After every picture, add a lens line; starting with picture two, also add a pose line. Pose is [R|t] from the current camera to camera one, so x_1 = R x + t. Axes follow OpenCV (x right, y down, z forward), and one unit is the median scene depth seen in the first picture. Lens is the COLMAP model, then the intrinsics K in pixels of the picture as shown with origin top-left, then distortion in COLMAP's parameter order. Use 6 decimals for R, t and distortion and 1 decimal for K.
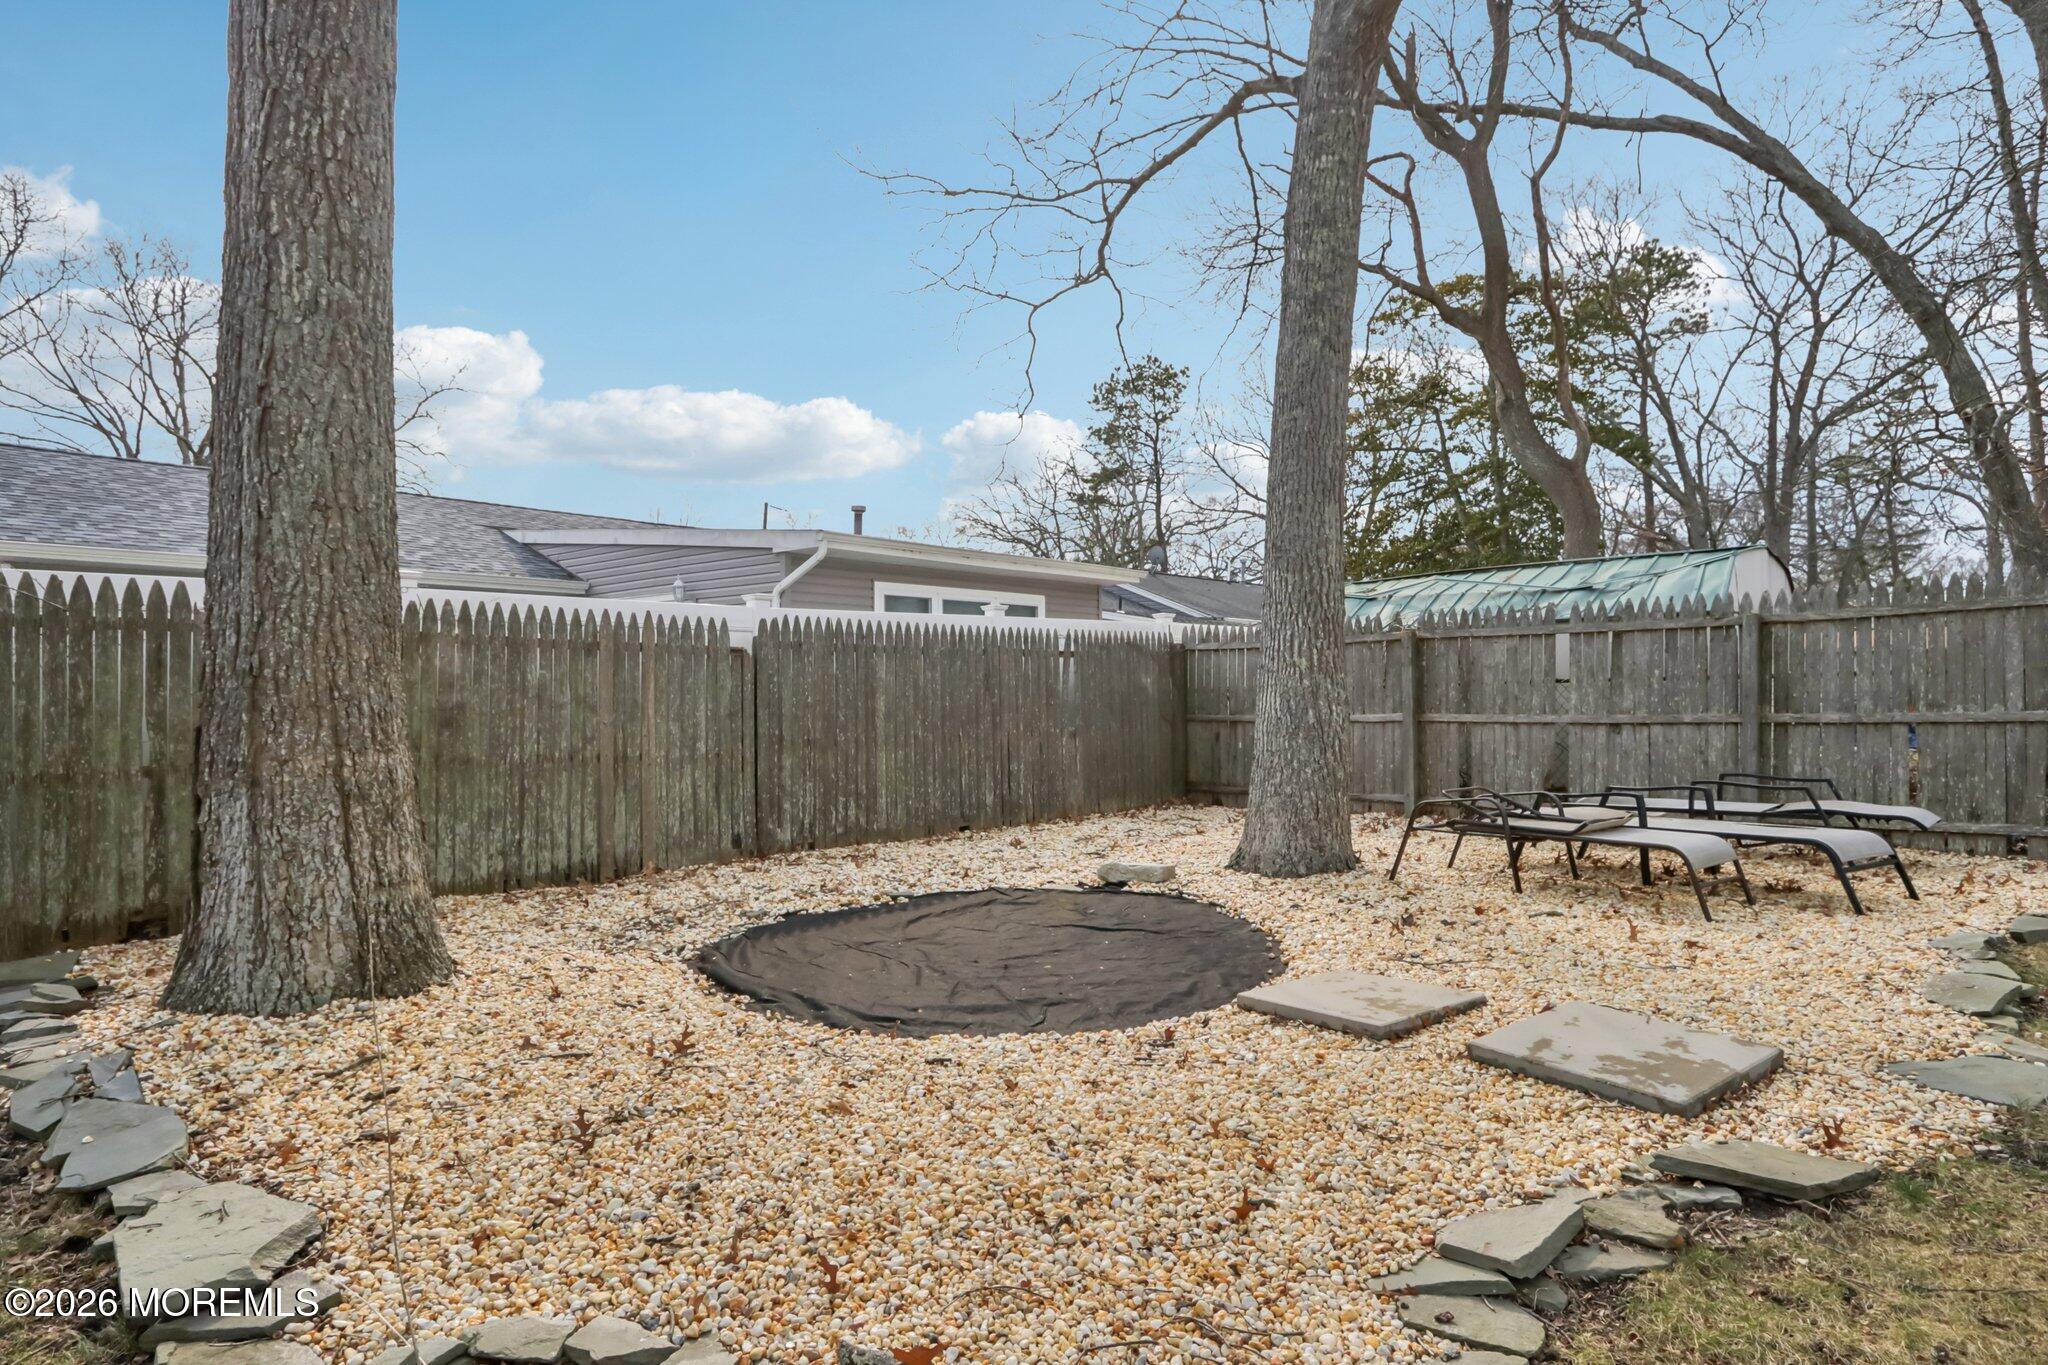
lens RADIAL K [[1136.7, 0, 1034.4], [0, 1136.7, 691.8], [0, 0, 1]] dist [-0.020944, 0.027516]
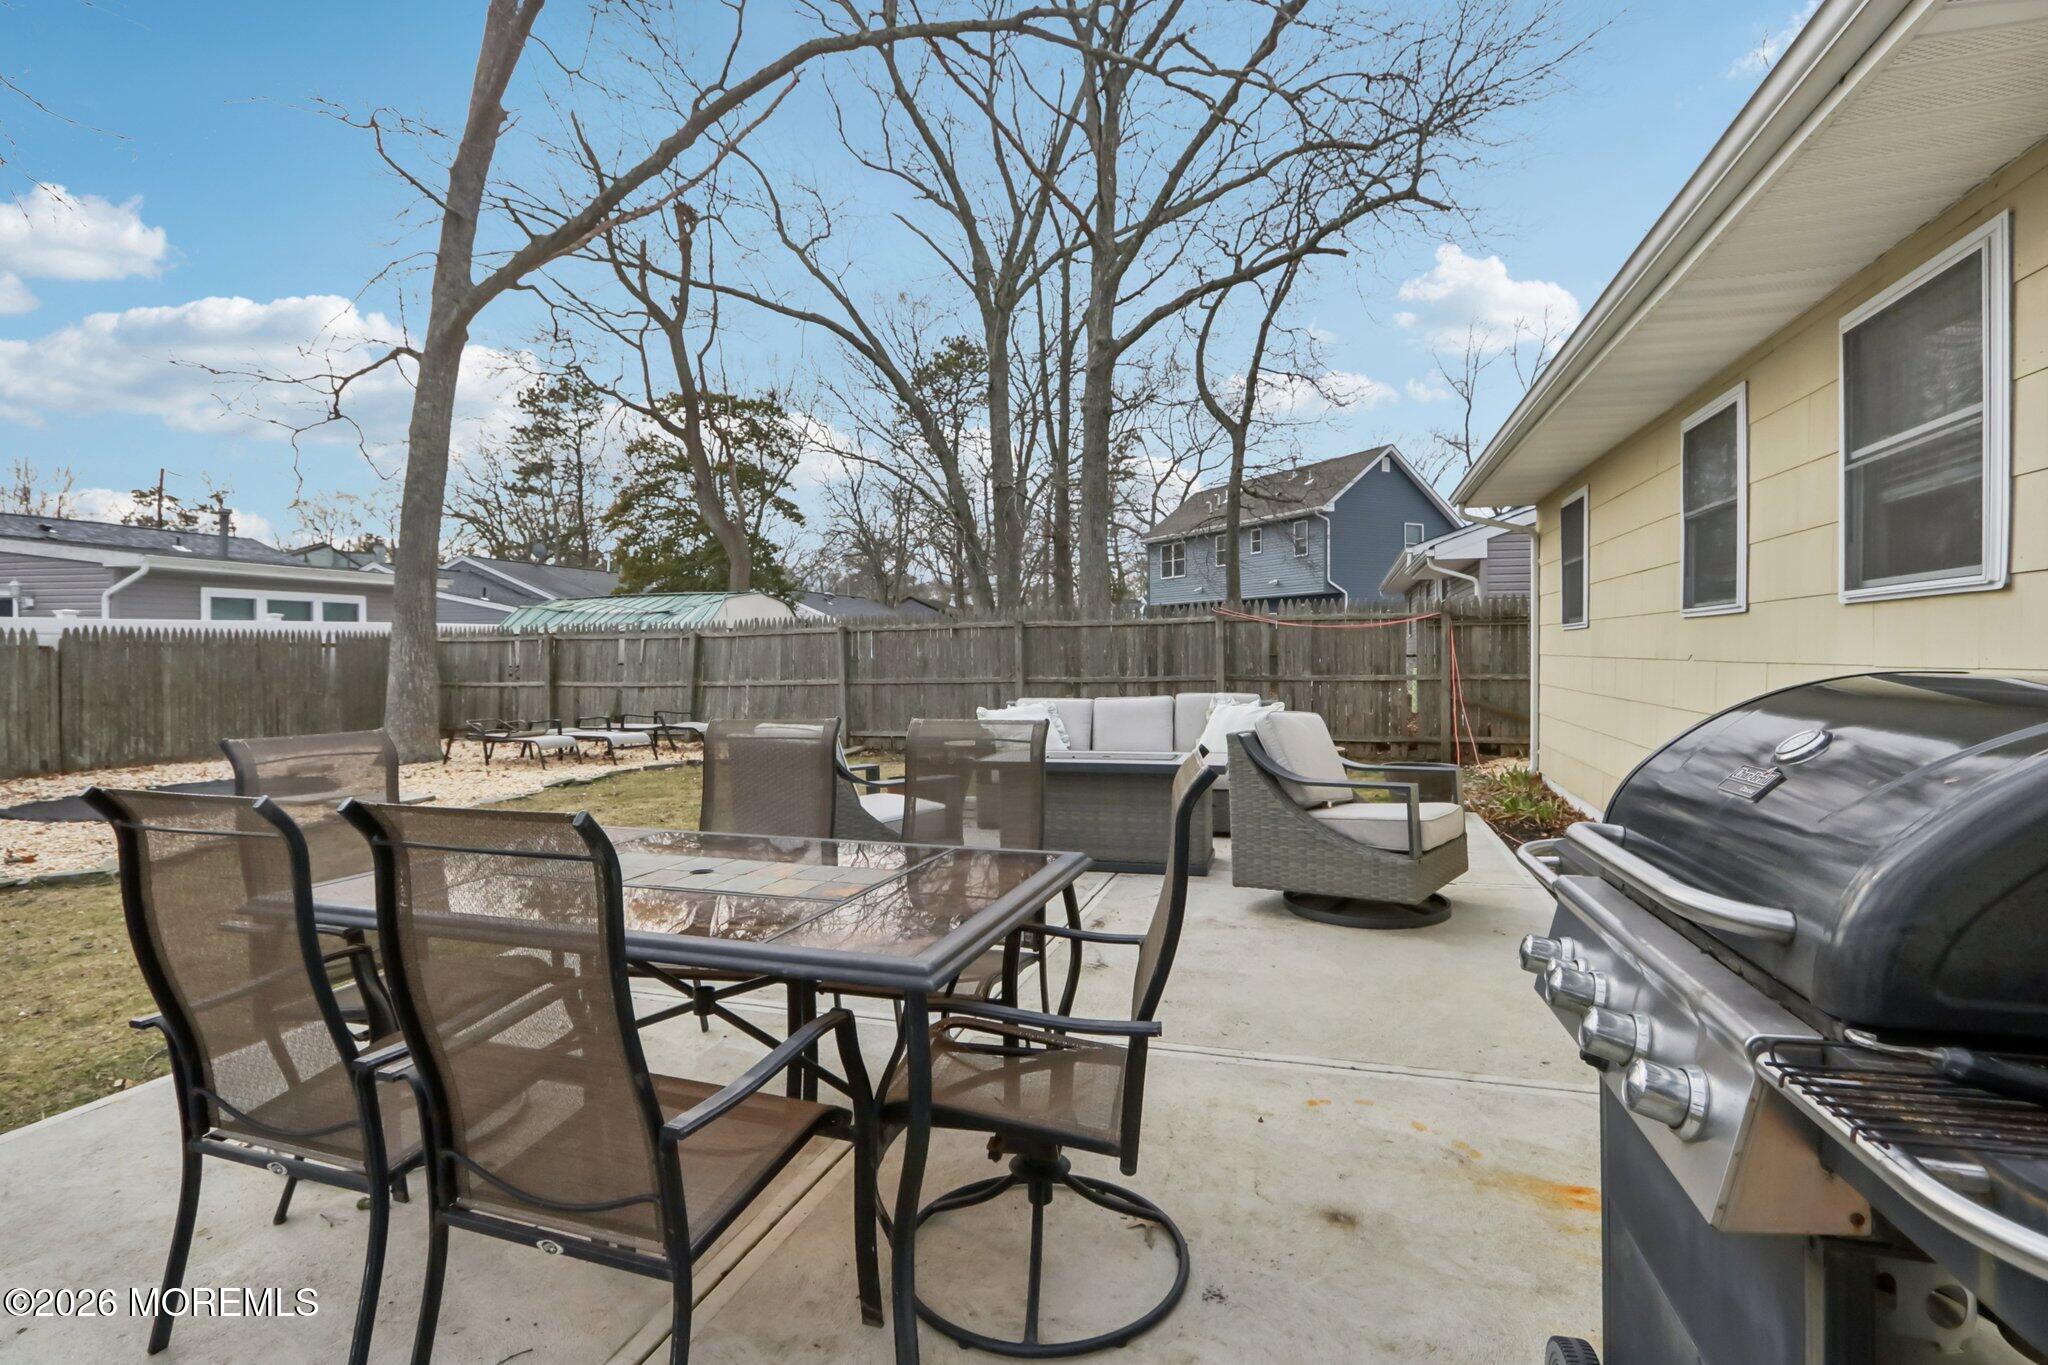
lens RADIAL K [[1007.3, 0, 1004.4], [0, 1007.3, 660.9], [0, 0, 1]] dist [-0.003032, -0.000038]
pose [[0.902370, 0.001446, 0.430960, 0.309812], [-0.005443, 0.999953, 0.008042, -0.031672], [-0.430928, -0.009603, 0.902335, -0.769745]]
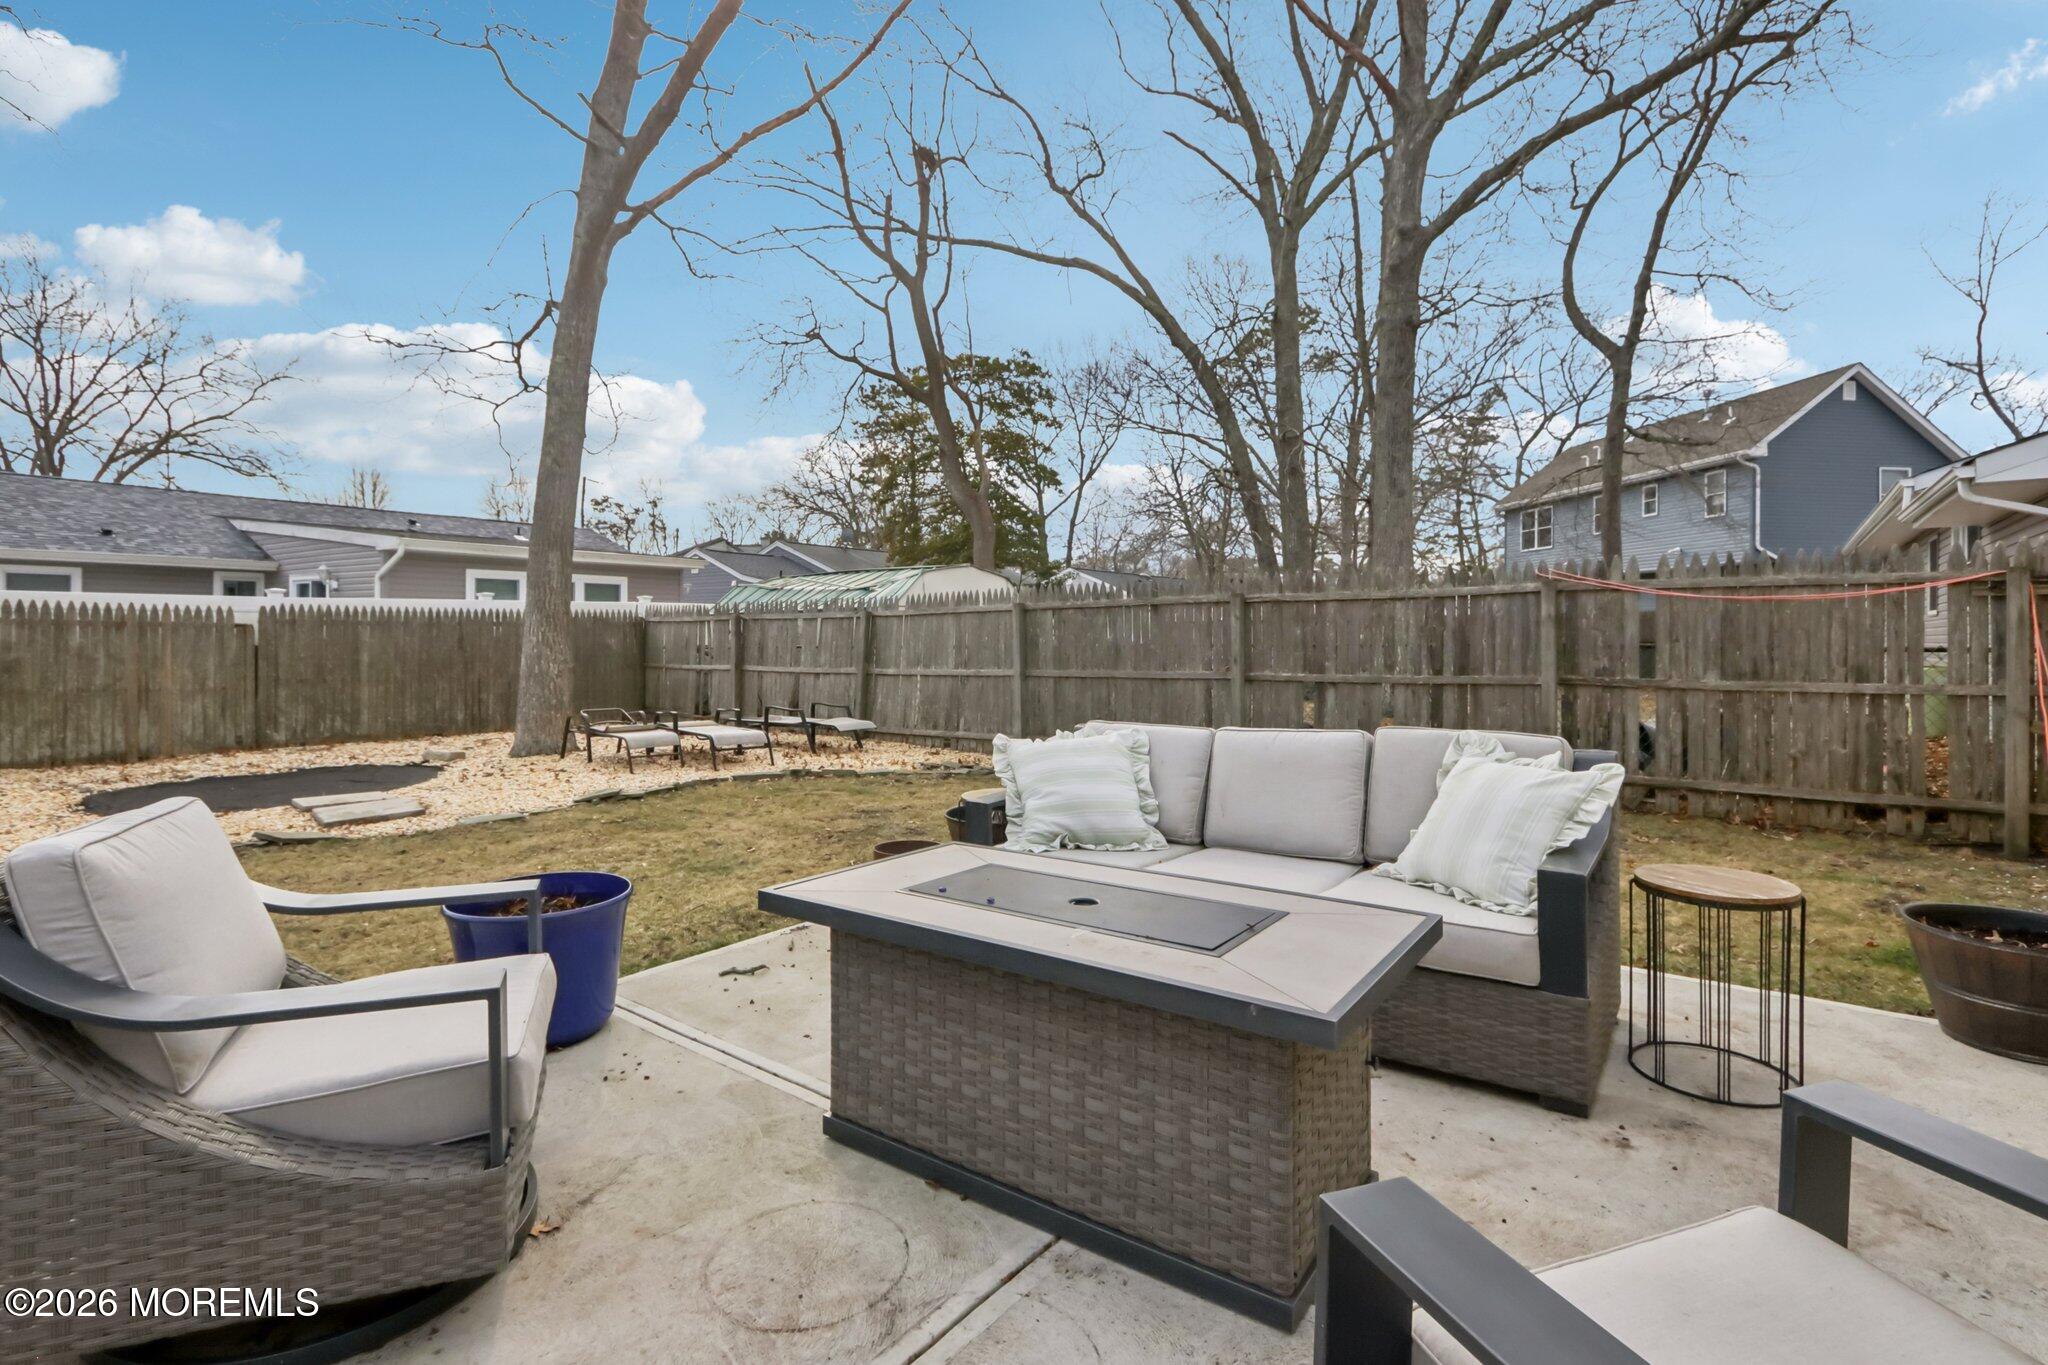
lens RADIAL K [[975.4, 0, 1009.6], [0, 975.4, 645.5], [0, 0, 1]] dist [-0.004902, -0.000046]
pose [[0.994756, 0.010912, 0.101697, 0.610333], [-0.012339, 0.999834, 0.013414, -0.034633], [-0.101534, -0.014599, 0.994725, -0.452719]]
